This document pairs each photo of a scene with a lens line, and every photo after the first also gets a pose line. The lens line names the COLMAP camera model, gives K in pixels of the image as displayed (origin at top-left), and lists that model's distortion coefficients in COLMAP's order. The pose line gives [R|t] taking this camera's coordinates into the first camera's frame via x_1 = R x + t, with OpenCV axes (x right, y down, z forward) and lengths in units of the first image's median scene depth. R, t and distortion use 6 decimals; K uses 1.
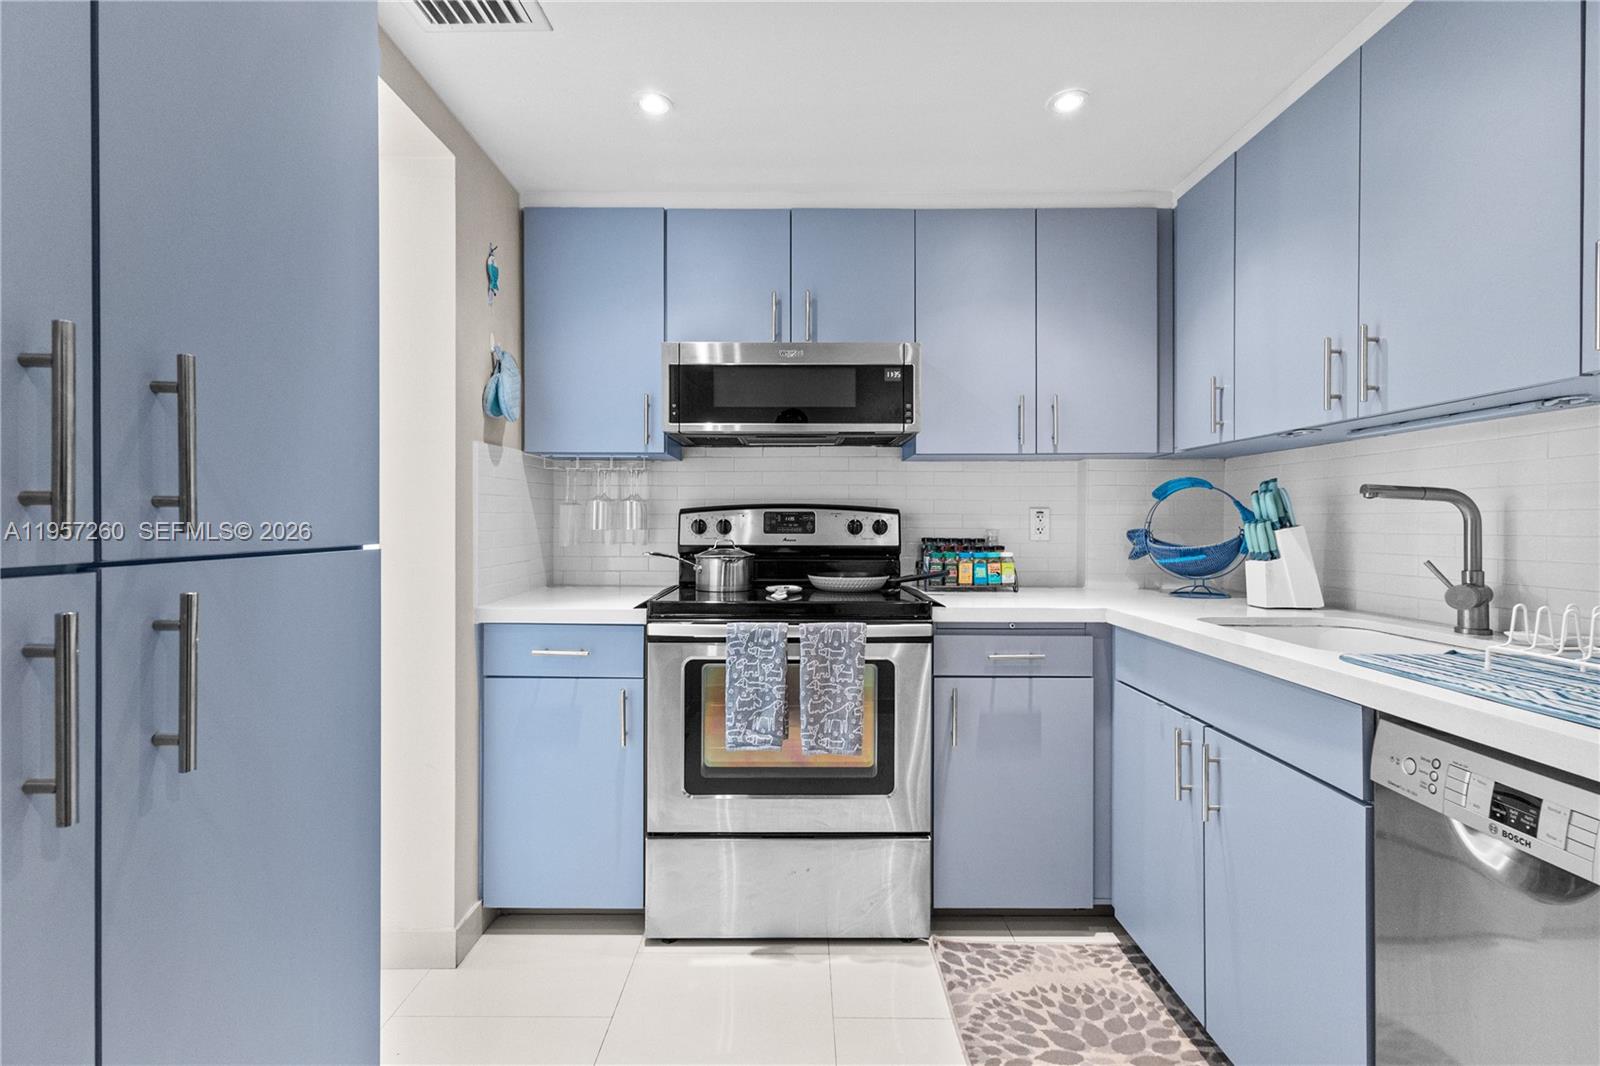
lens RADIAL K [[755.2, 0, 813.7], [0, 755.2, 517.9], [0, 0, 1]] dist [-0.000124, 0.000764]
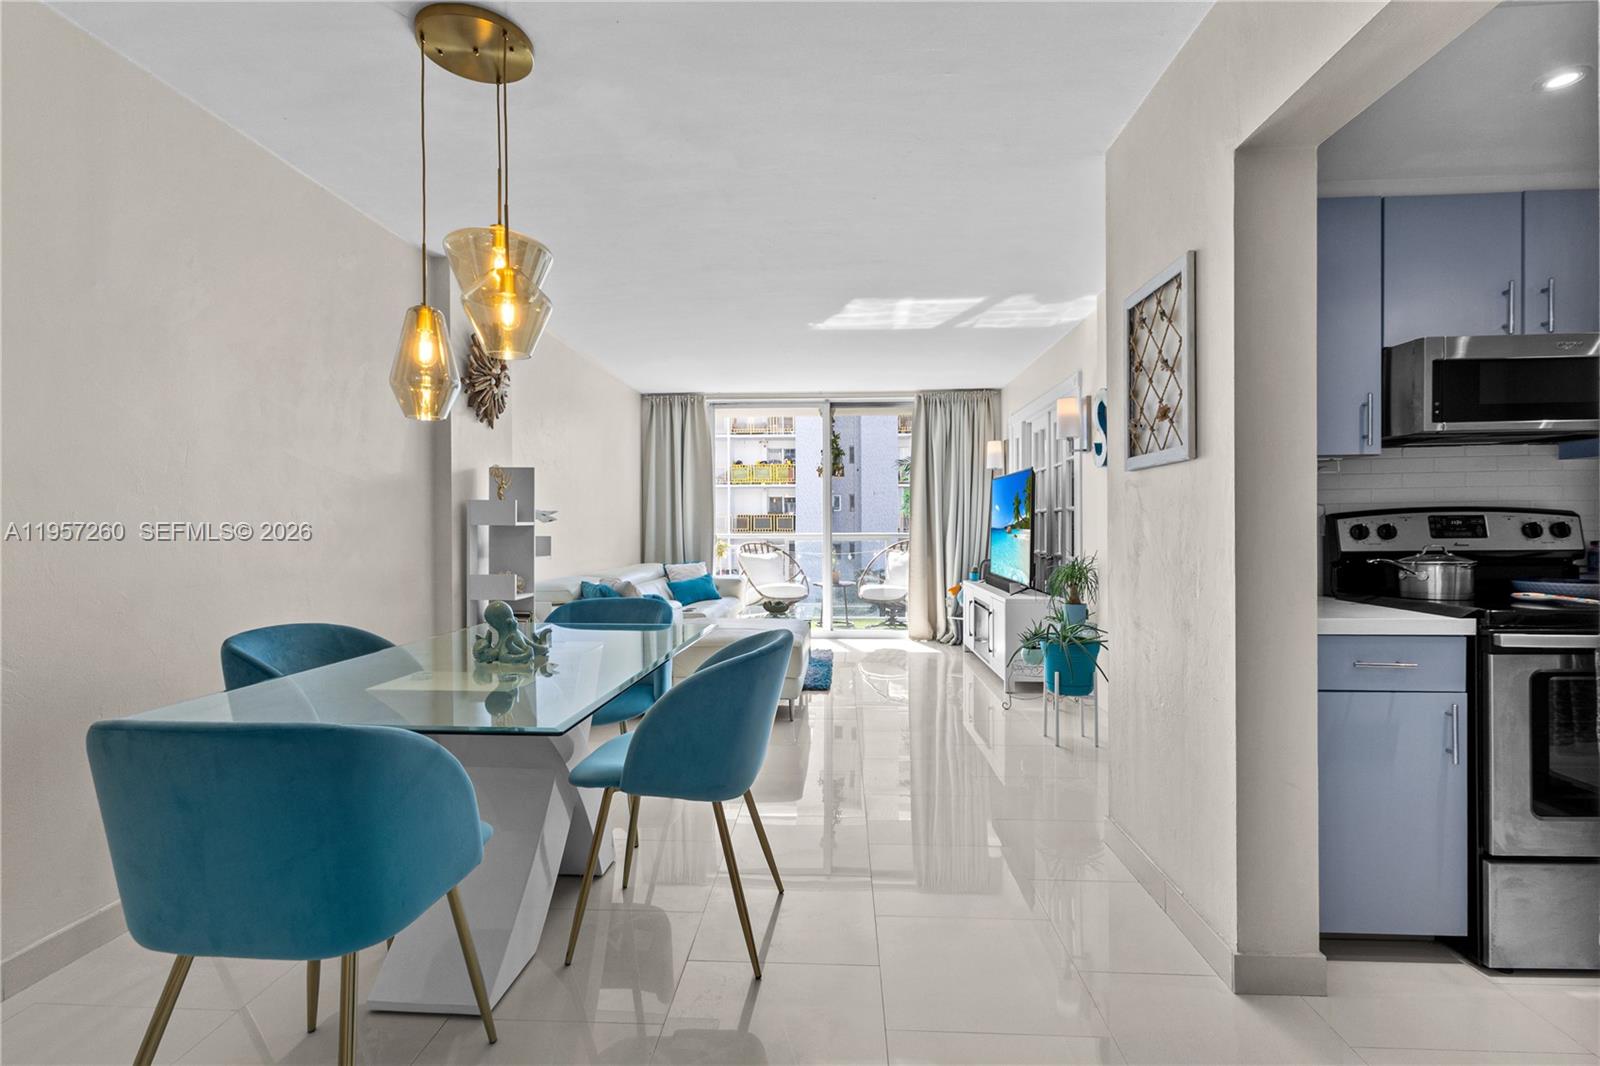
lens RADIAL K [[751.1, 0, 799.7], [0, 751.1, 529.6], [0, 0, 1]] dist [0.004140, 0.001066]
pose [[0.998402, -0.013241, -0.054929, -0.925178], [0.013475, 0.999902, 0.003884, -0.005198], [0.054873, -0.004618, 0.998483, 0.012567]]
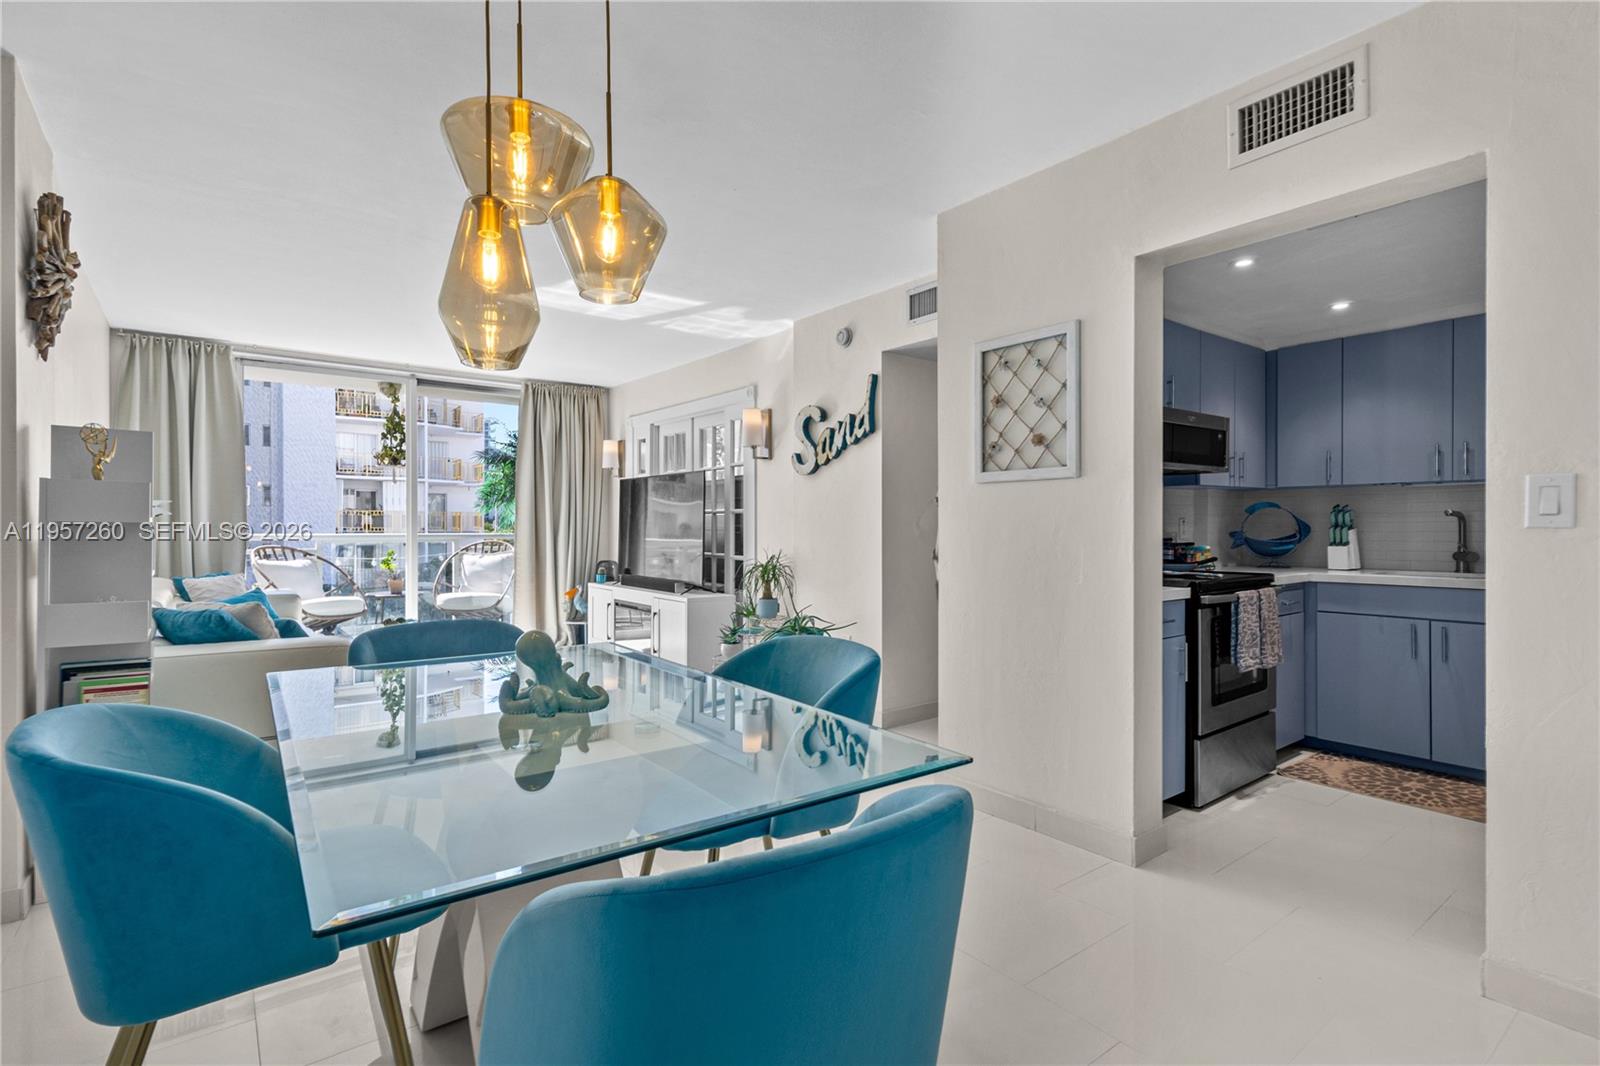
lens RADIAL K [[755.2, 0, 813.7], [0, 755.2, 517.9], [0, 0, 1]] dist [-0.000124, 0.000764]
pose [[0.794754, -0.000069, 0.606931, -1.571696], [0.004593, 0.999972, -0.005900, -0.010440], [-0.606914, 0.007476, 0.794732, 0.244909]]
